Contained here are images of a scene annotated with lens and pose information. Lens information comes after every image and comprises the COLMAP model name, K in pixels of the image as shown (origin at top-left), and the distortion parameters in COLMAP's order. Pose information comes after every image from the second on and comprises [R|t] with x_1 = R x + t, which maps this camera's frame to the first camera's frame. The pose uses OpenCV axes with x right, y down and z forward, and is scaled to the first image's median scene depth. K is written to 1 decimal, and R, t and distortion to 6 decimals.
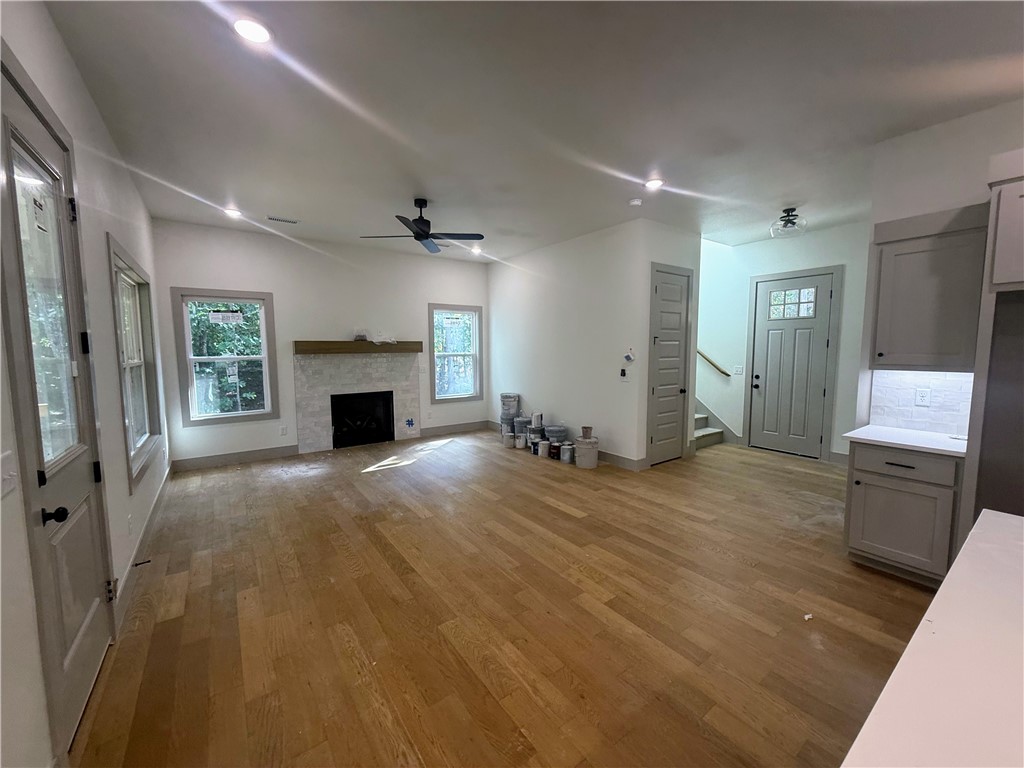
lens RADIAL K [[408.5, 0, 511.7], [0, 408.5, 384.3], [0, 0, 1]] dist [-0.000743, -0.000308]
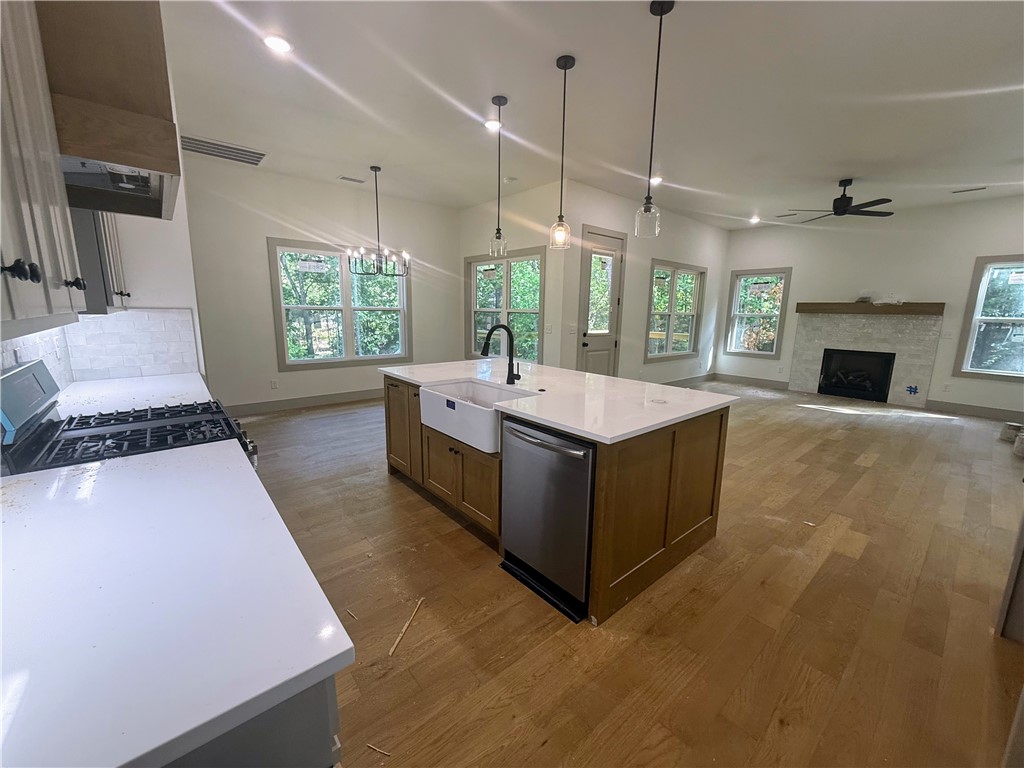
lens RADIAL K [[408.5, 0, 511.8], [0, 408.5, 381.6], [0, 0, 1]] dist [-0.000743, -0.000308]
pose [[0.080089, 0.180953, -0.980225, 0.705047], [-0.109485, 0.979031, 0.171787, 0.017030], [0.990757, 0.093562, 0.098221, -0.015945]]
